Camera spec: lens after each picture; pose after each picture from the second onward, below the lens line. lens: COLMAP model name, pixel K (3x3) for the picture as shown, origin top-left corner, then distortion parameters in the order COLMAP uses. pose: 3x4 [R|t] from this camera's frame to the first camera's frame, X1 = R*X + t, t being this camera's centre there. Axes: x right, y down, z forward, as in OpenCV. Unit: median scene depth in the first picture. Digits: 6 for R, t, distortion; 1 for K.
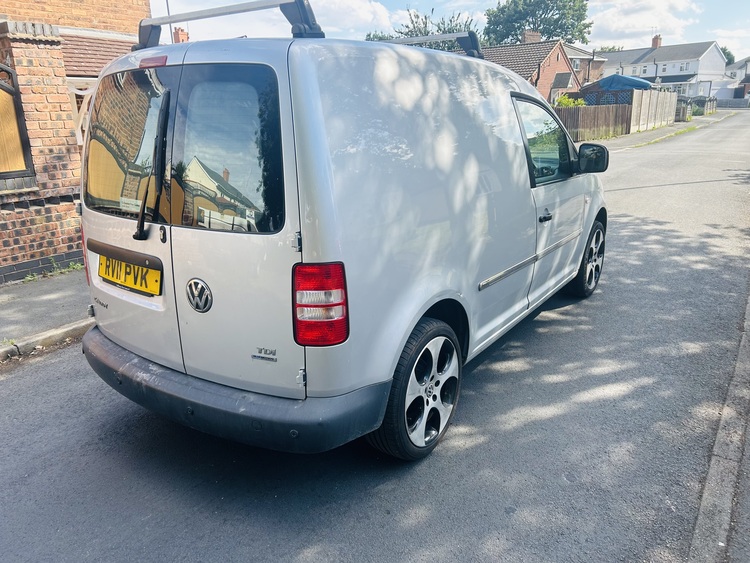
lens RADIAL K [[571.6, 0, 359.4], [0, 571.6, 279.2], [0, 0, 1]] dist [0.036021, -0.013209]
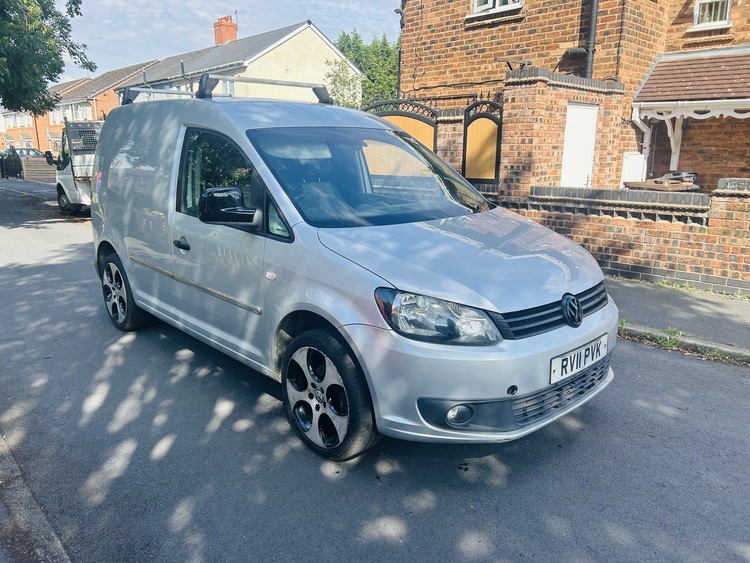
lens RADIAL K [[571.6, 0, 375.9], [0, 571.6, 276.8], [0, 0, 1]] dist [0.036021, -0.013209]
pose [[-0.194859, 0.249666, -0.948523, 0.805923], [-0.270534, 0.915867, 0.296648, -0.301077], [0.942784, 0.314412, -0.110922, 0.952966]]
